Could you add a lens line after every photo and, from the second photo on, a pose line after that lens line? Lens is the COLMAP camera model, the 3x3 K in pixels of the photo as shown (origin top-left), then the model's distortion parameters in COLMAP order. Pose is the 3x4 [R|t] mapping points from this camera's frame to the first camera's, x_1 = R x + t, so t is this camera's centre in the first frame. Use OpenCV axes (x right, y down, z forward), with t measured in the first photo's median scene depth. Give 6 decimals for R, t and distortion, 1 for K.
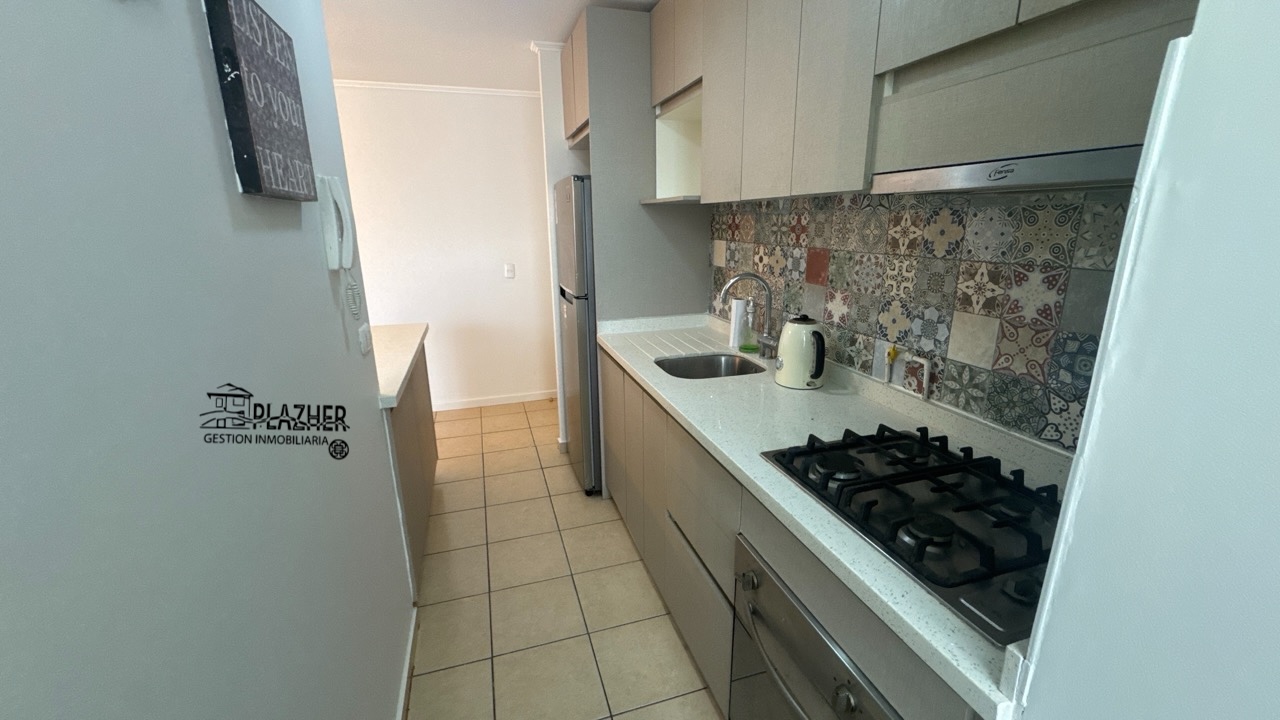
lens RADIAL K [[509.6, 0, 645.9], [0, 509.6, 358.9], [0, 0, 1]] dist [-0.004303, 0.000505]
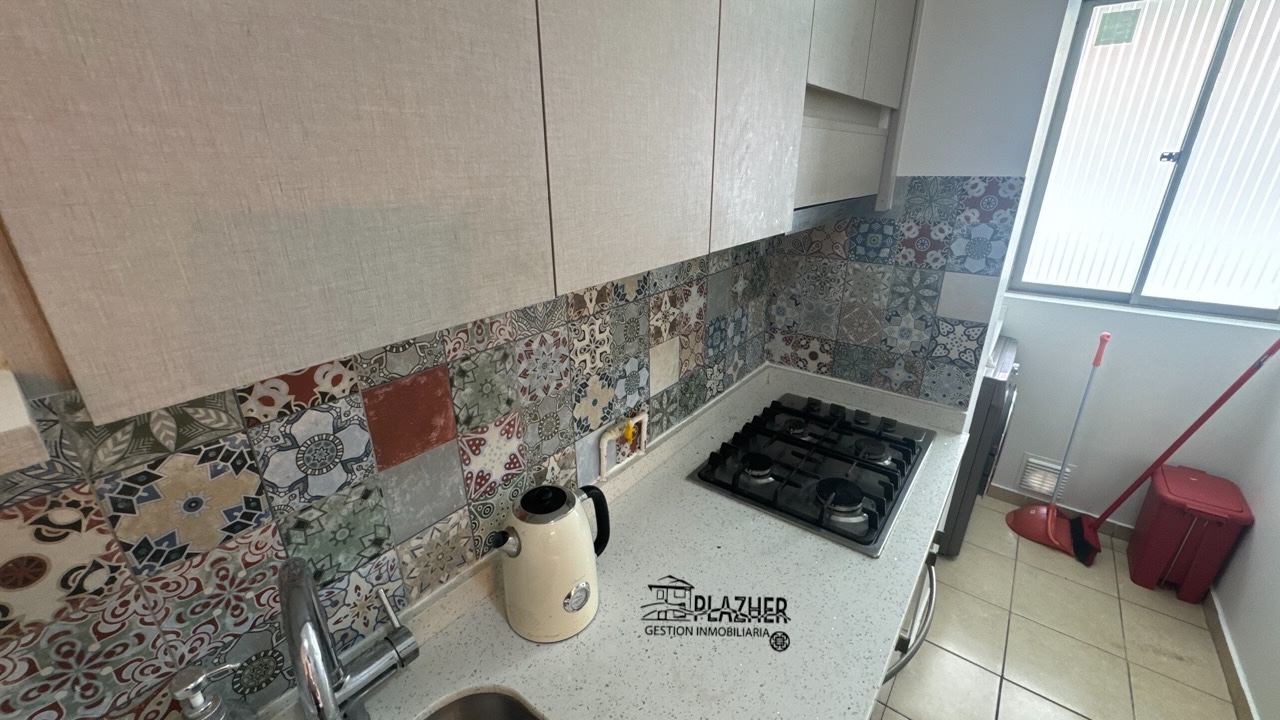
lens RADIAL K [[509.6, 0, 642.4], [0, 509.6, 358.9], [0, 0, 1]] dist [-0.004303, 0.000505]
pose [[-0.559828, -0.291470, 0.775653, -0.086161], [0.226901, 0.846386, 0.481816, -0.461539], [-0.796937, 0.445731, -0.407696, 1.229923]]
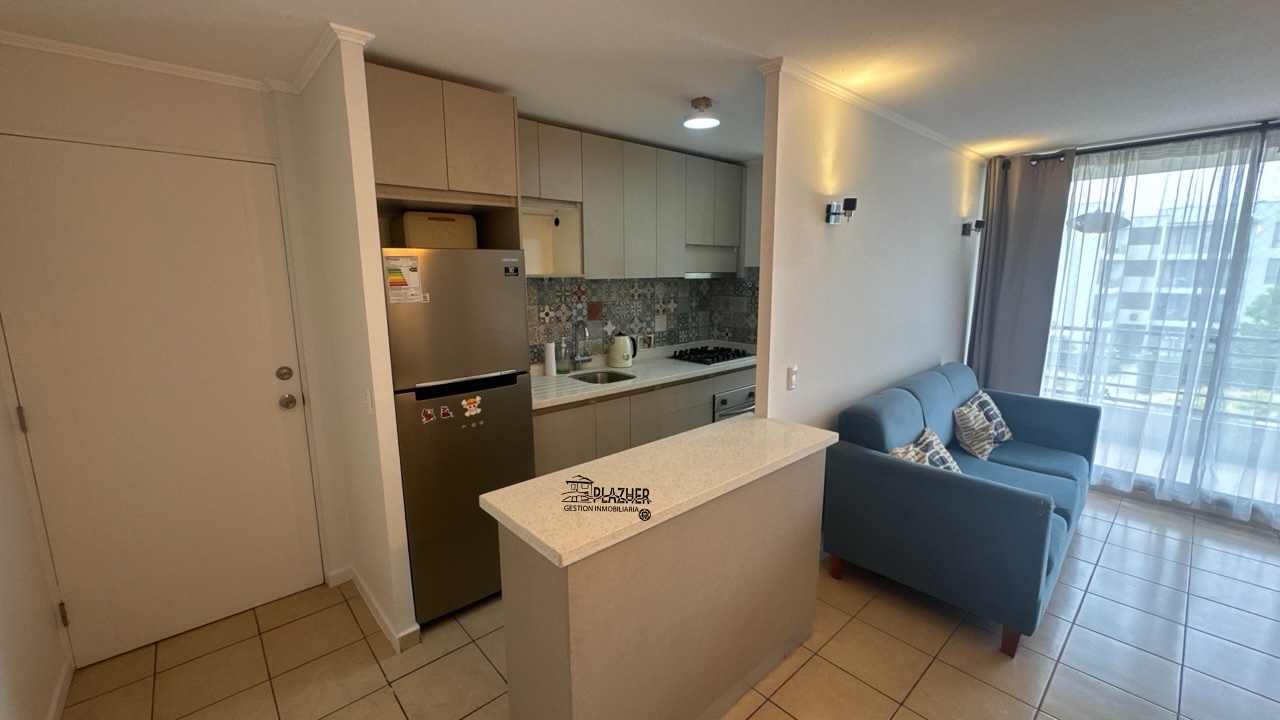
lens RADIAL K [[509.6, 0, 646.0], [0, 509.6, 360.7], [0, 0, 1]] dist [-0.004303, 0.000505]
pose [[-0.409700, -0.148453, 0.900060, -1.865948], [0.246607, 0.931907, 0.265959, -0.581786], [-0.878254, 0.330925, -0.345193, 1.919963]]
